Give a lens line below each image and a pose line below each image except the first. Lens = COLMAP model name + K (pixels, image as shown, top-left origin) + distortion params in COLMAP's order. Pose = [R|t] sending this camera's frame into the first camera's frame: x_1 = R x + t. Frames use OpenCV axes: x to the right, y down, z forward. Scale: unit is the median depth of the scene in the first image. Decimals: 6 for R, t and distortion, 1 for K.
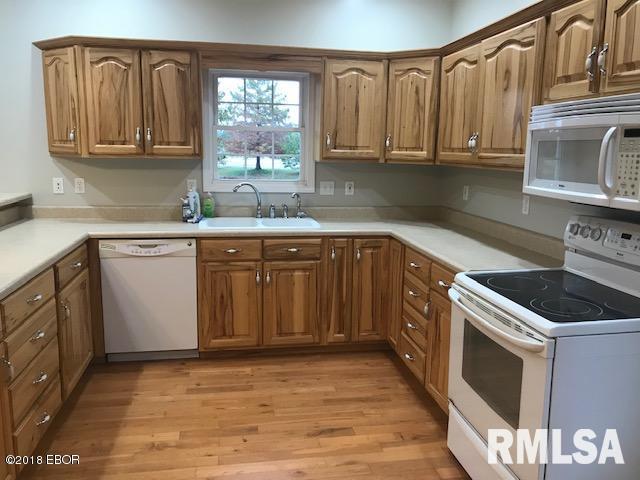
lens RADIAL K [[531.0, 0, 322.2], [0, 531.0, 234.5], [0, 0, 1]] dist [0.031091, -0.014848]
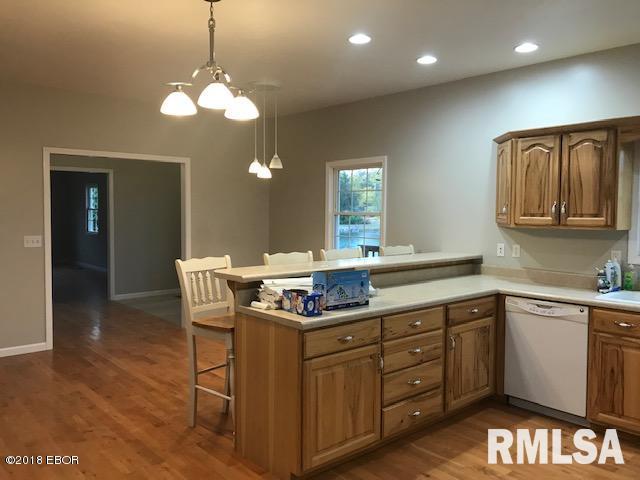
lens RADIAL K [[531.0, 0, 321.1], [0, 531.0, 239.7], [0, 0, 1]] dist [0.031091, -0.014848]
pose [[0.536994, 0.036212, -0.842808, 0.342025], [-0.139991, 0.989051, -0.046699, 0.000417], [0.831889, 0.143063, 0.536184, -0.002361]]
